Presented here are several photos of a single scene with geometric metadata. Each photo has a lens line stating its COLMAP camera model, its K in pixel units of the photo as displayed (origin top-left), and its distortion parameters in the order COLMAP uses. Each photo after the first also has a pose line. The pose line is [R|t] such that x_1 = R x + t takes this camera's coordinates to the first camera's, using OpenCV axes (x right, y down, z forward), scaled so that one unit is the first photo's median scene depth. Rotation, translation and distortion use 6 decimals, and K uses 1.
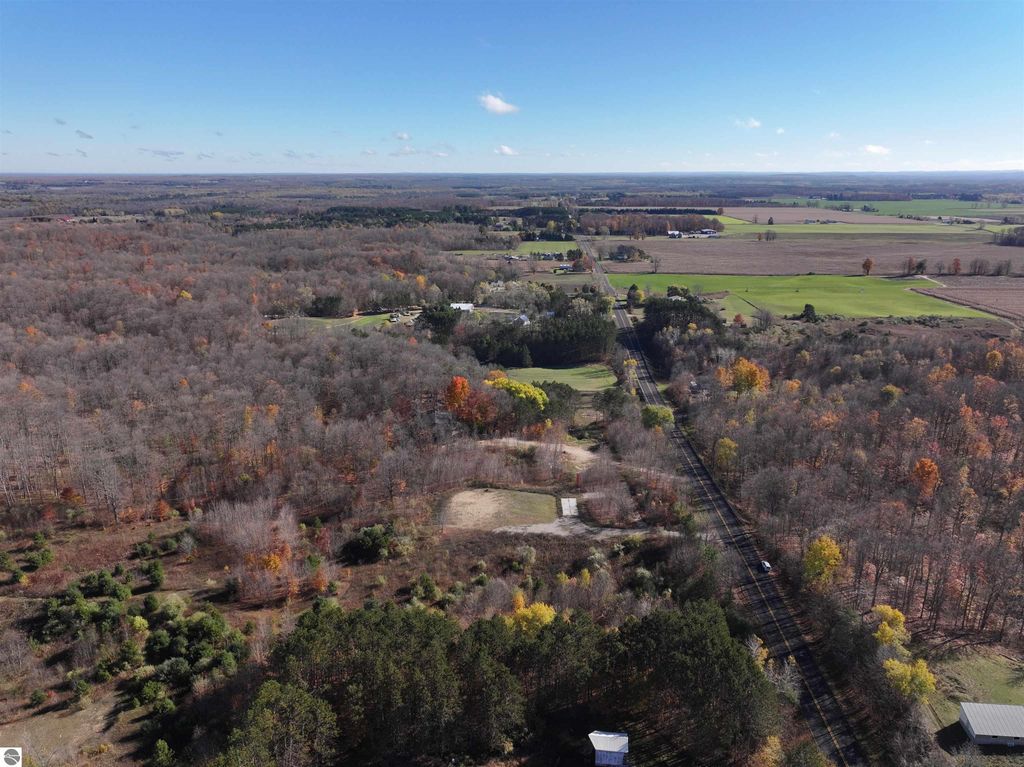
lens RADIAL K [[715.2, 0, 512.0], [0, 715.2, 383.5], [0, 0, 1]] dist [-0.001616, 0.022778]
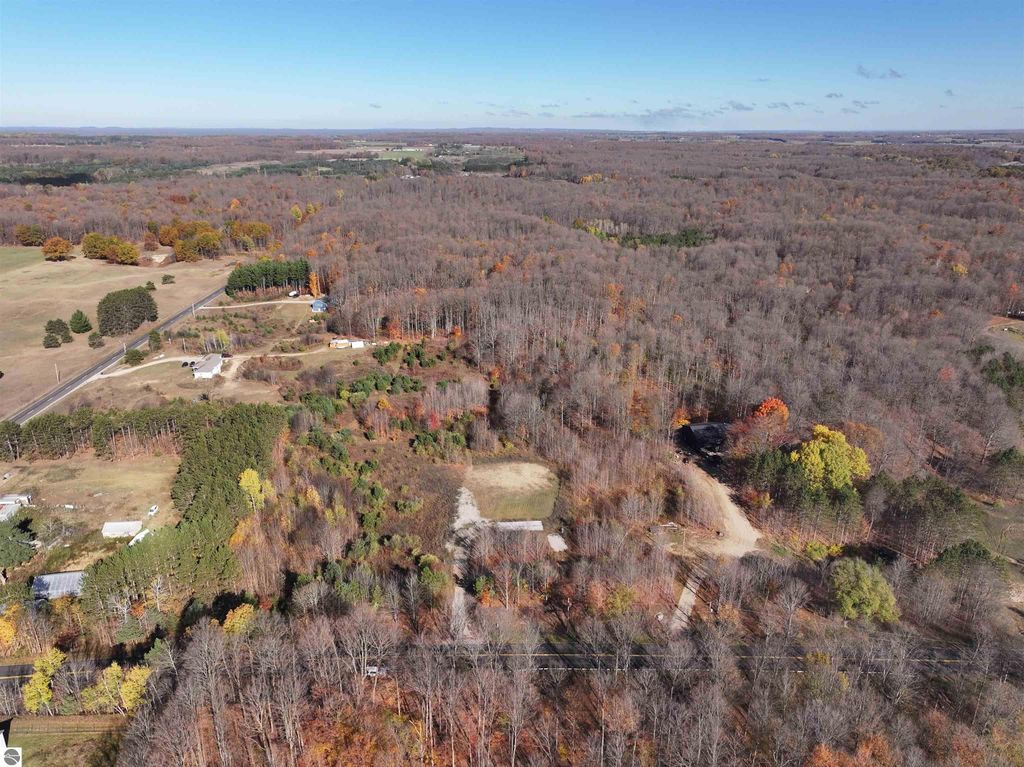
lens RADIAL K [[715.2, 0, 512.0], [0, 715.2, 383.5], [0, 0, 1]] dist [-0.001616, 0.022778]
pose [[0.089412, 0.337938, -0.936912, 0.846495], [-0.282466, 0.910661, 0.301513, -0.243657], [0.955101, 0.237687, 0.176880, 0.827810]]
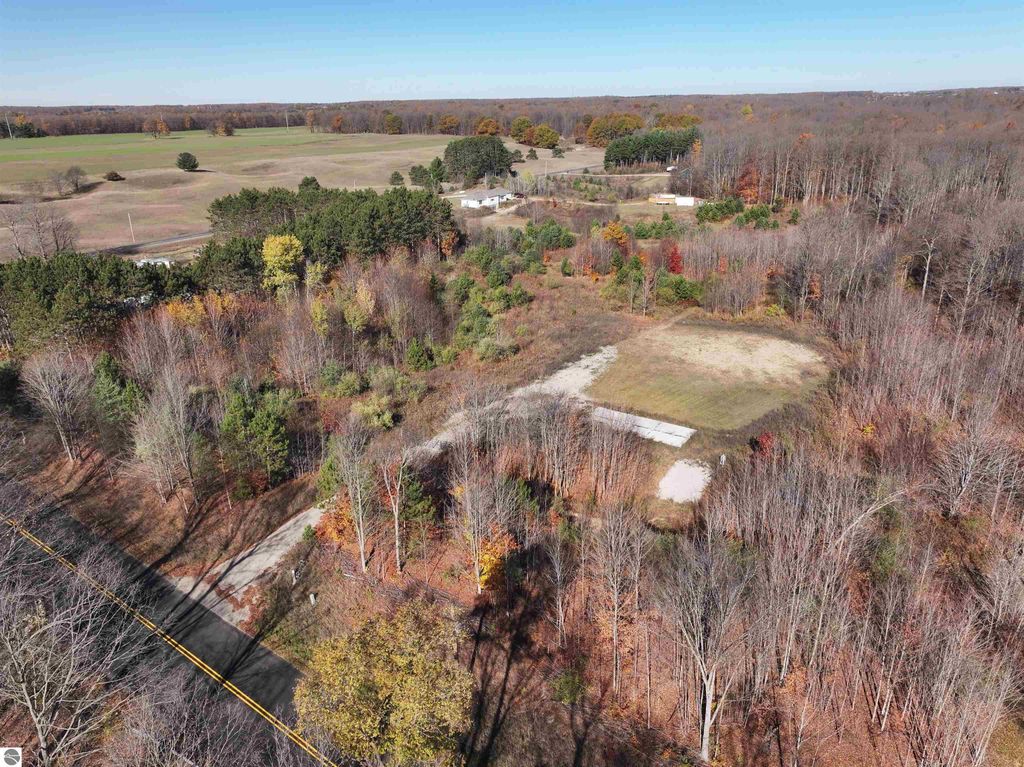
lens RADIAL K [[715.2, 0, 512.0], [0, 715.2, 383.5], [0, 0, 1]] dist [-0.001616, 0.022778]
pose [[-0.554595, 0.319927, -0.768161, 0.388645], [-0.213564, 0.837491, 0.502990, -0.007440], [0.804248, 0.443008, -0.396143, 1.117138]]
